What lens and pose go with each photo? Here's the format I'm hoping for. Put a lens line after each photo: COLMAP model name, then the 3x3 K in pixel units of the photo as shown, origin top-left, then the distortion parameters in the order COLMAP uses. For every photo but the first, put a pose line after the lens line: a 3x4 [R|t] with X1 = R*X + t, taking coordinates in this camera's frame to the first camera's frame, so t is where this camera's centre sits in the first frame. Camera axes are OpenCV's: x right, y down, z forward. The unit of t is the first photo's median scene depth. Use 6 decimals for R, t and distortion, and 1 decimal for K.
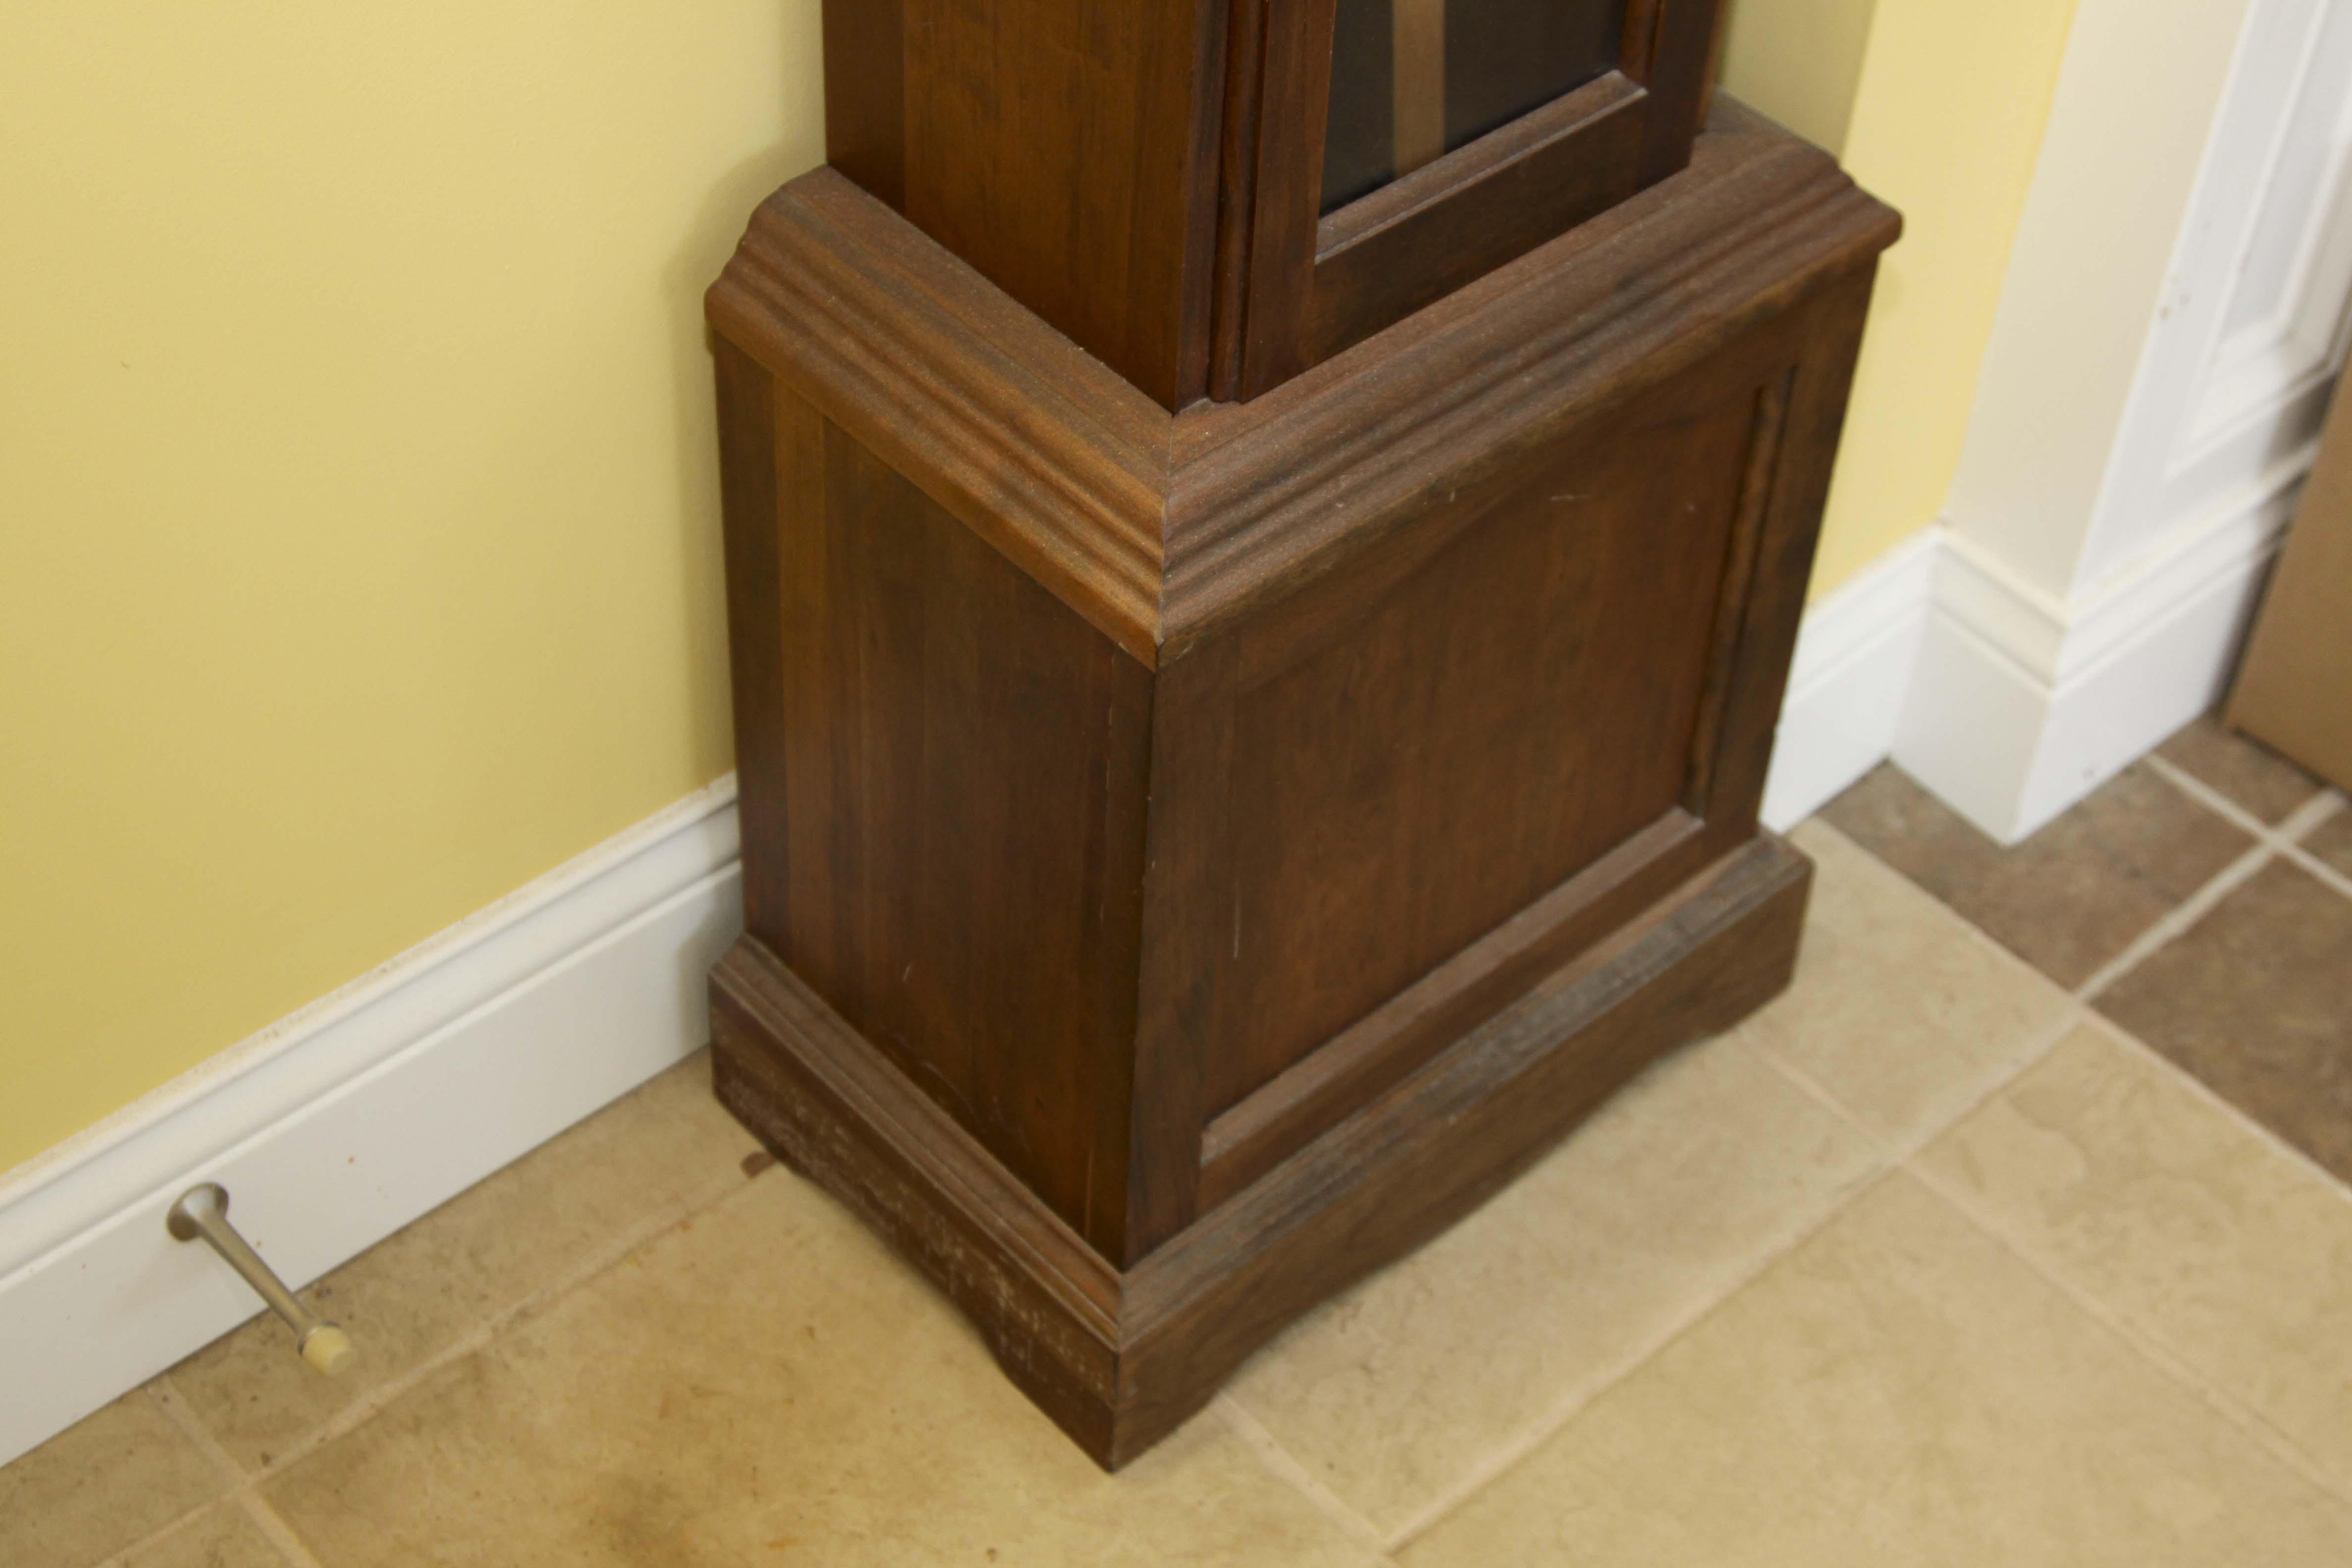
lens RADIAL K [[3641.9, 0, 1176.0], [0, 3641.9, 784.0], [0, 0, 1]] dist [-0.014723, -0.063688]
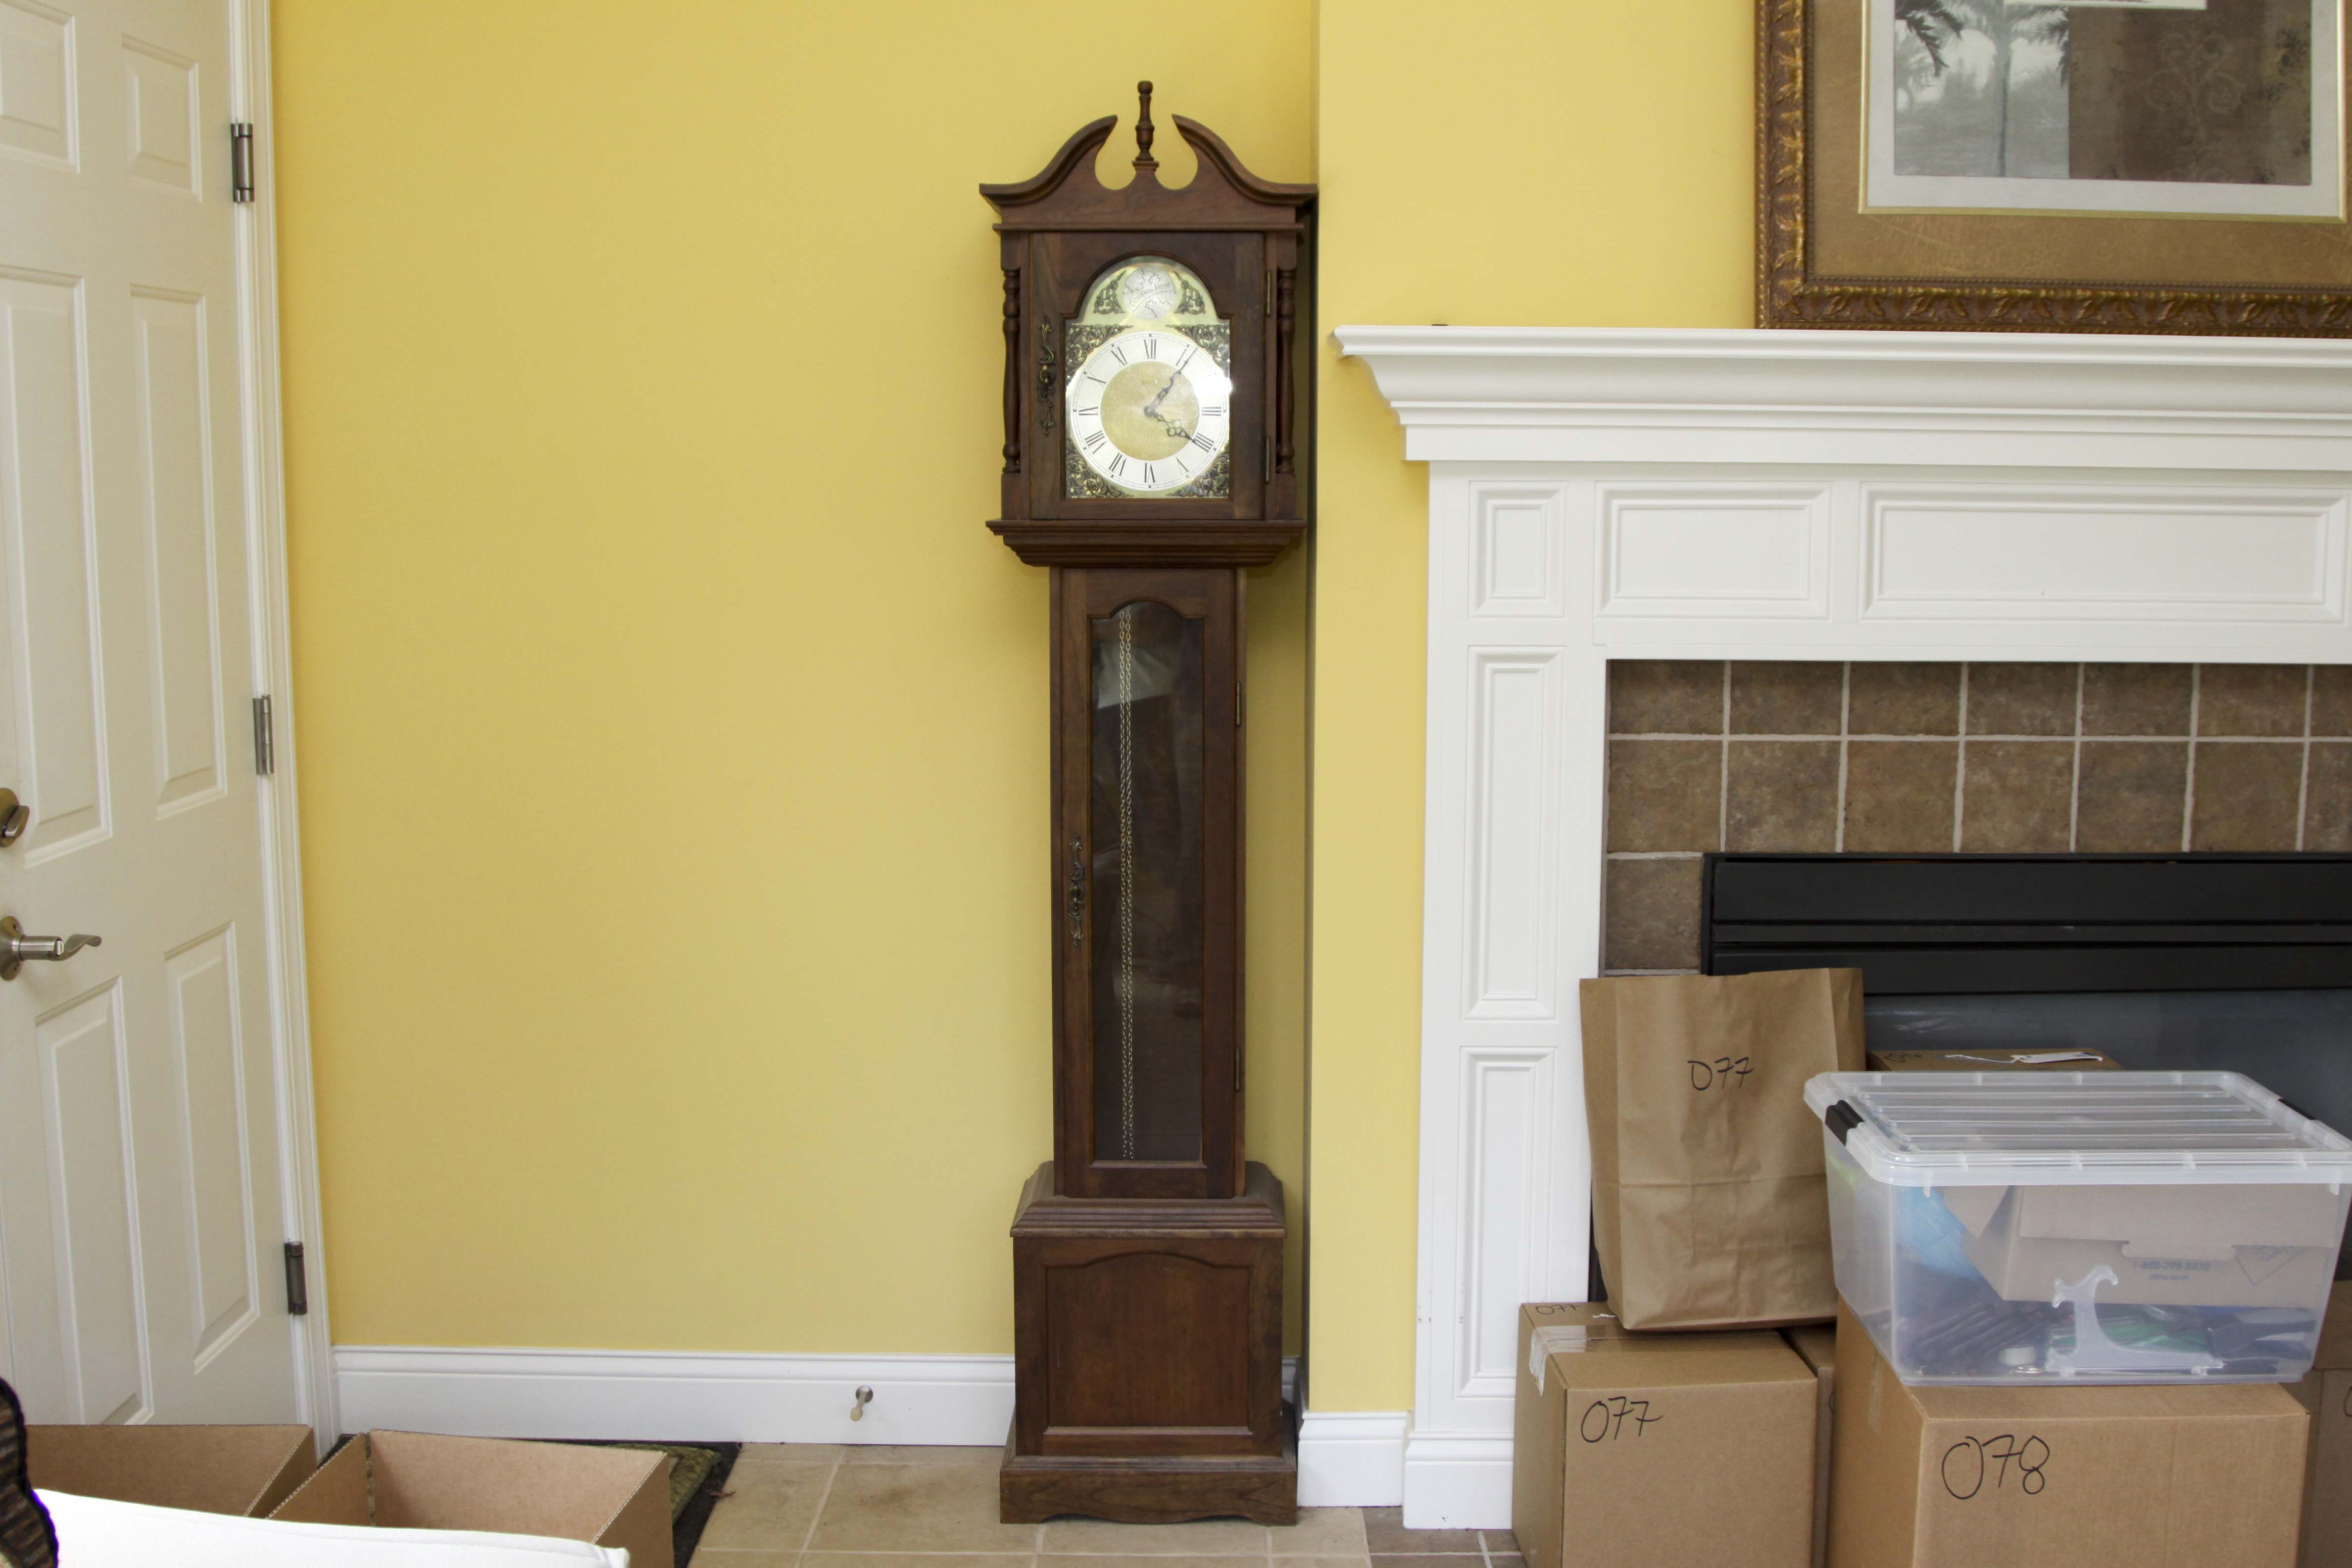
lens RADIAL K [[2498.5, 0, 1205.0], [0, 2498.5, 786.5], [0, 0, 1]] dist [-0.137774, 0.042357]
pose [[0.738959, 0.050277, -0.671872, 1.864200], [-0.449335, 0.779831, -0.435846, 0.643723], [0.502034, 0.623967, 0.598854, -0.838920]]
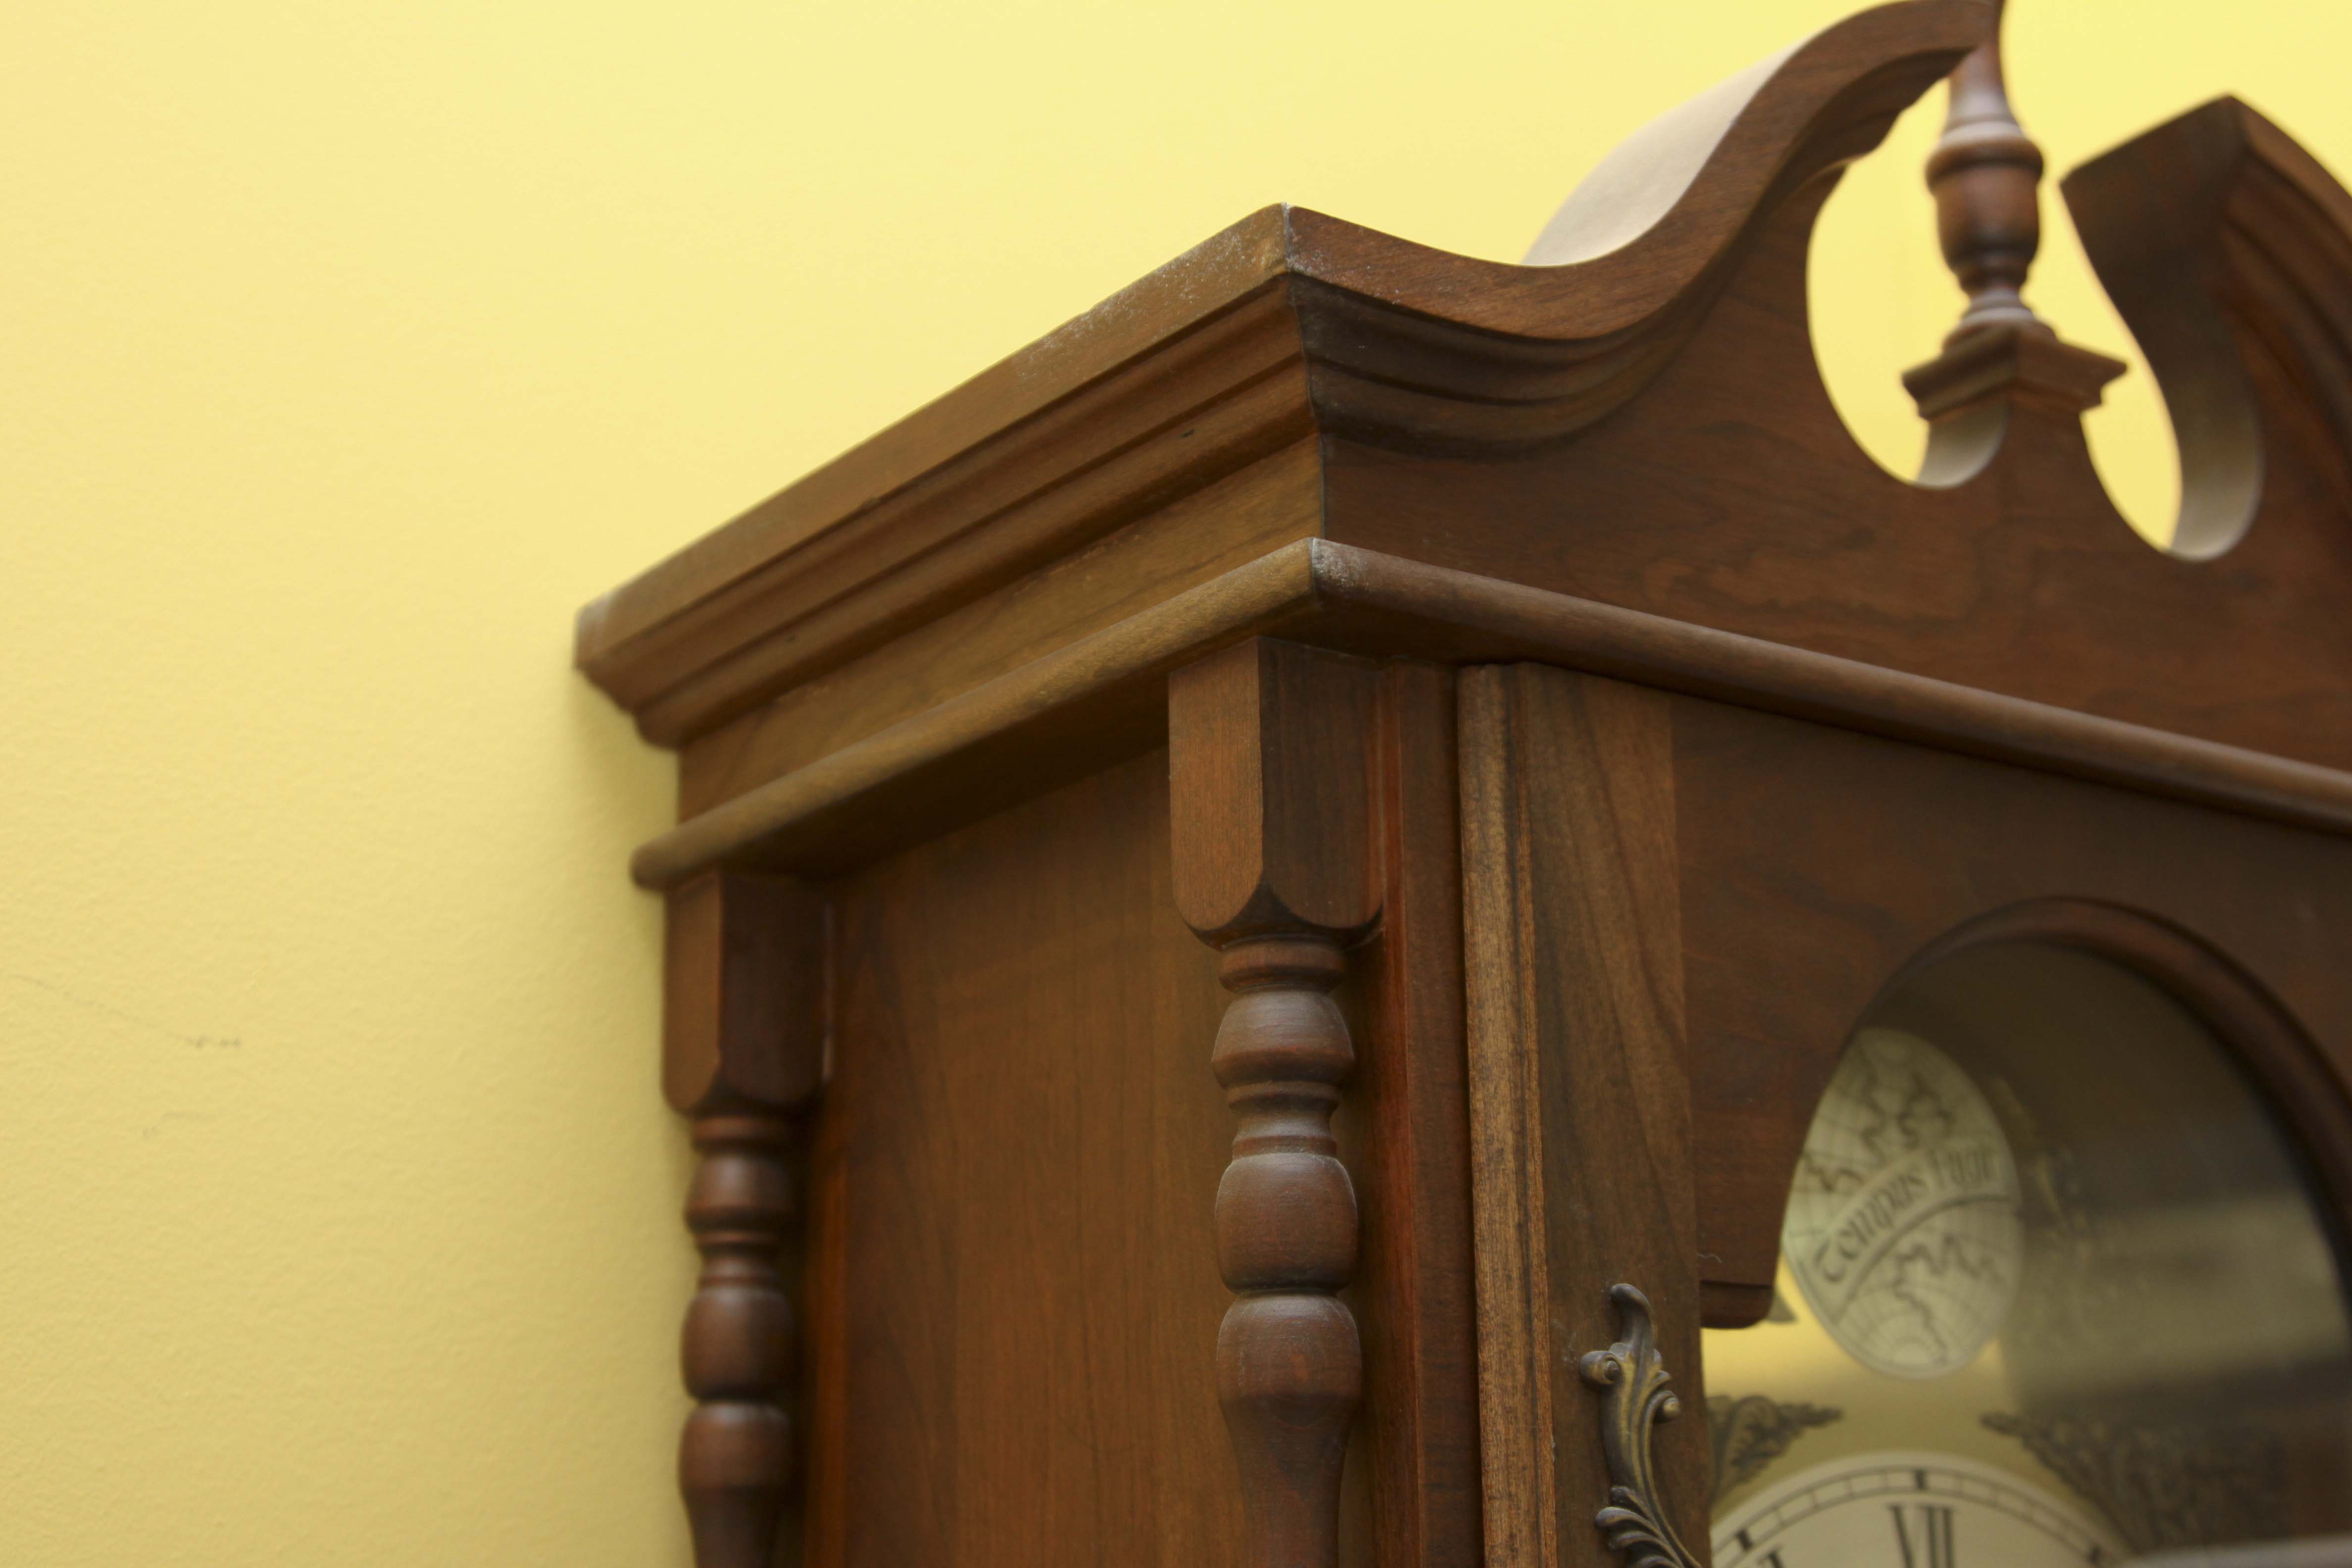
lens RADIAL K [[3641.9, 0, 1176.0], [0, 3641.9, 784.0], [0, 0, 1]] dist [-0.014723, -0.063688]
pose [[0.991487, -0.081719, -0.101365, 0.054654], [-0.046318, 0.506221, -0.861159, -0.358177], [0.121686, 0.858523, 0.498127, -0.023294]]
